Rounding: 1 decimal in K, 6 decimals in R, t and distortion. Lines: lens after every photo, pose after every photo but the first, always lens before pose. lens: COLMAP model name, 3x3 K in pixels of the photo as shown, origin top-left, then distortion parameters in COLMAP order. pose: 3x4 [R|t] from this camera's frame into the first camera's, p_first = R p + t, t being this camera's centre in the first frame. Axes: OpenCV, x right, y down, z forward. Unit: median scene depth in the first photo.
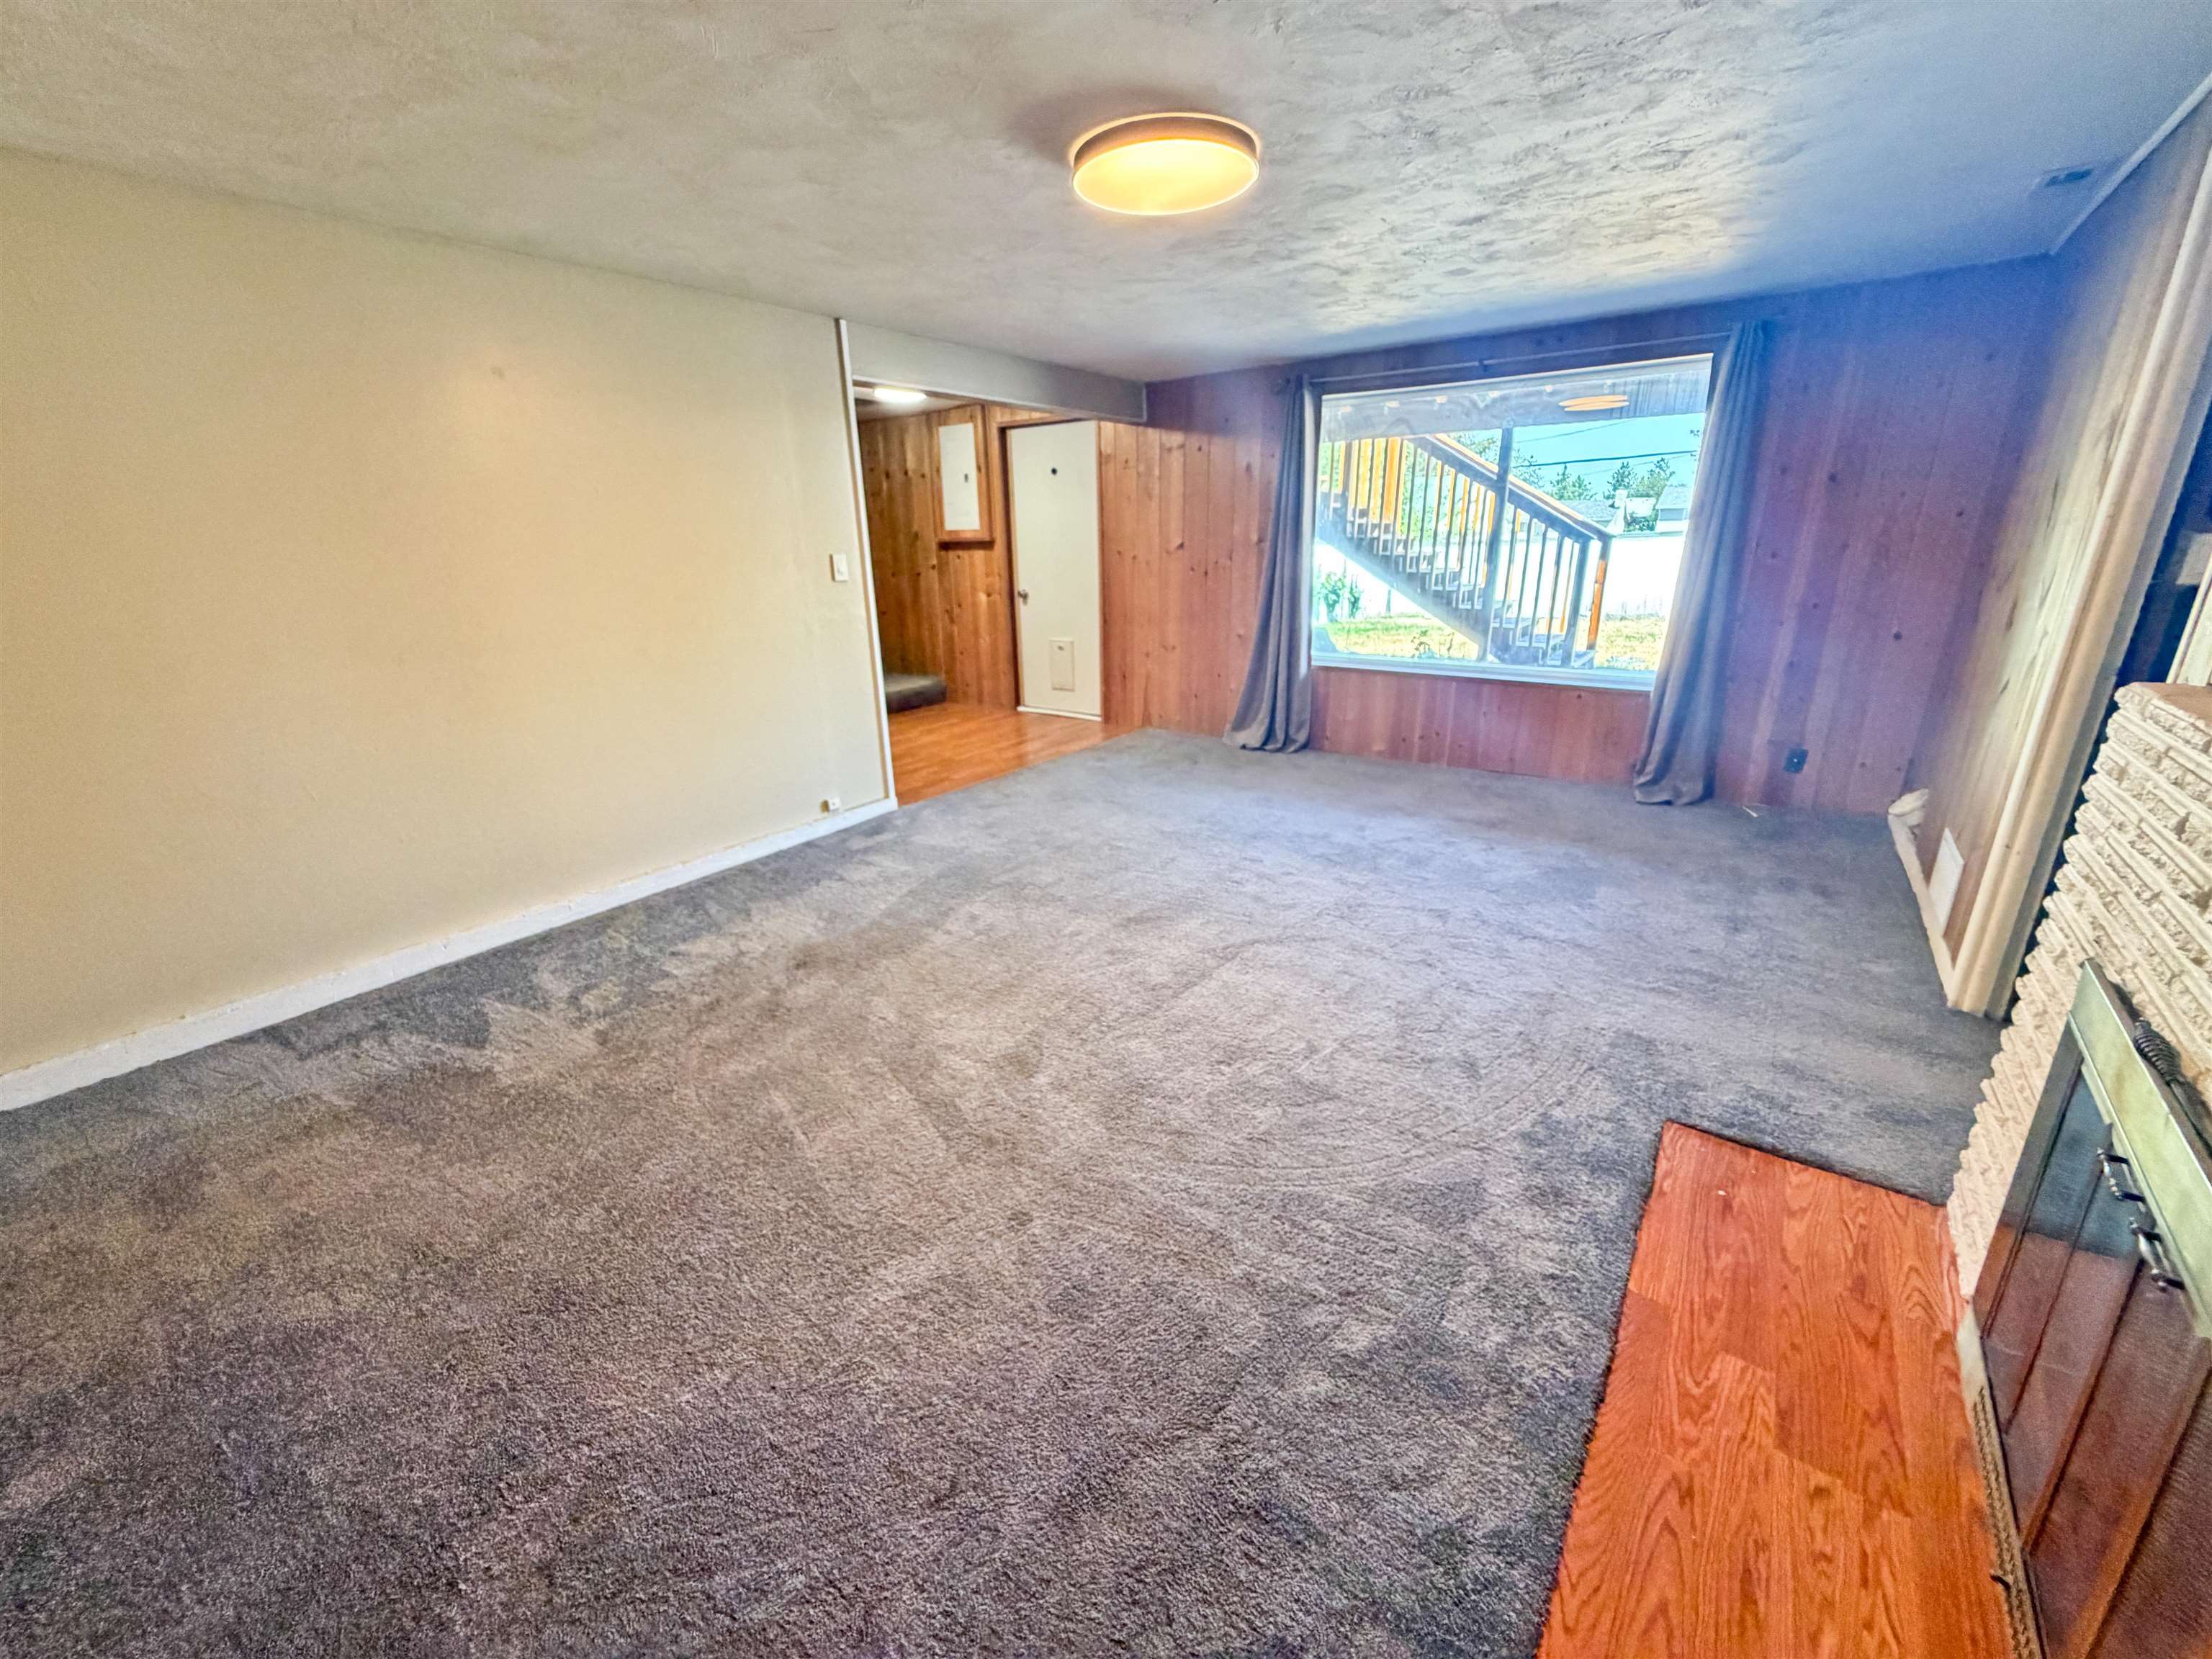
lens RADIAL K [[881.1, 0, 1110.2], [0, 881.1, 828.2], [0, 0, 1]] dist [0.004205, -0.001531]
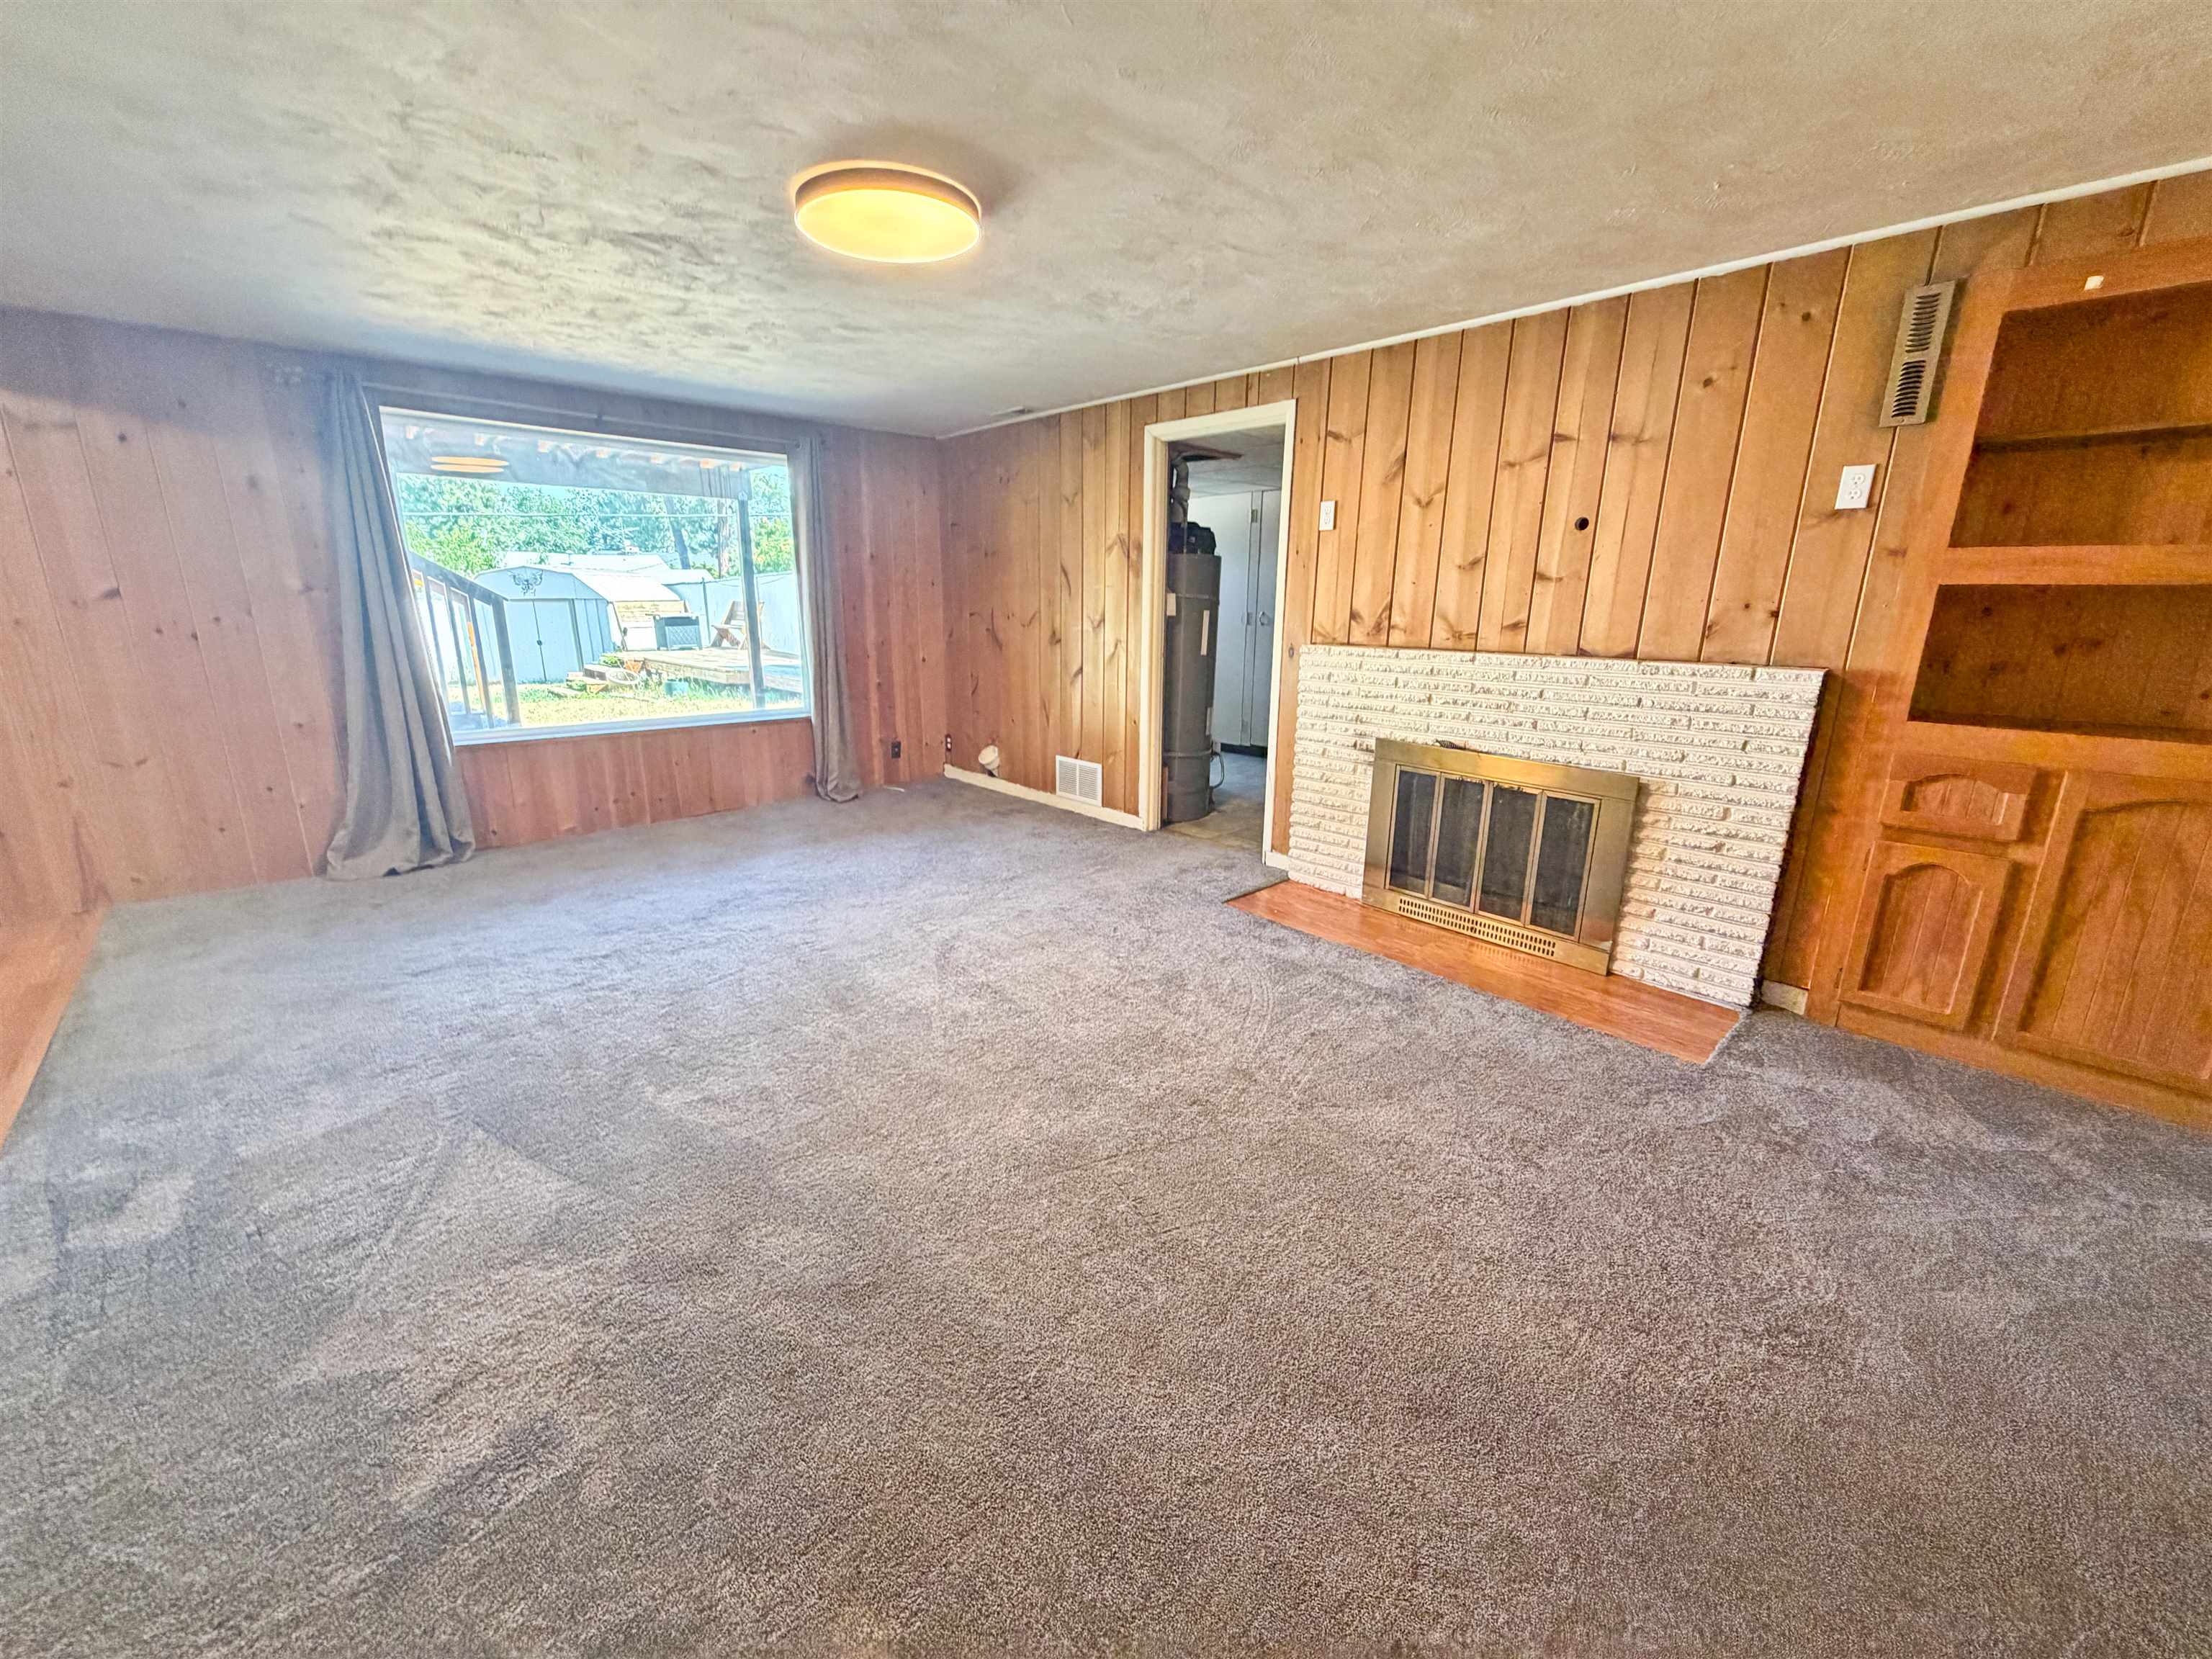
lens RADIAL K [[881.1, 0, 1099.5], [0, 881.1, 822.9], [0, 0, 1]] dist [0.004205, -0.001531]
pose [[0.187447, -0.223109, 0.956601, -0.503416], [0.303232, 0.939441, 0.159689, -0.085957], [-0.934299, 0.260139, 0.243750, 0.344377]]
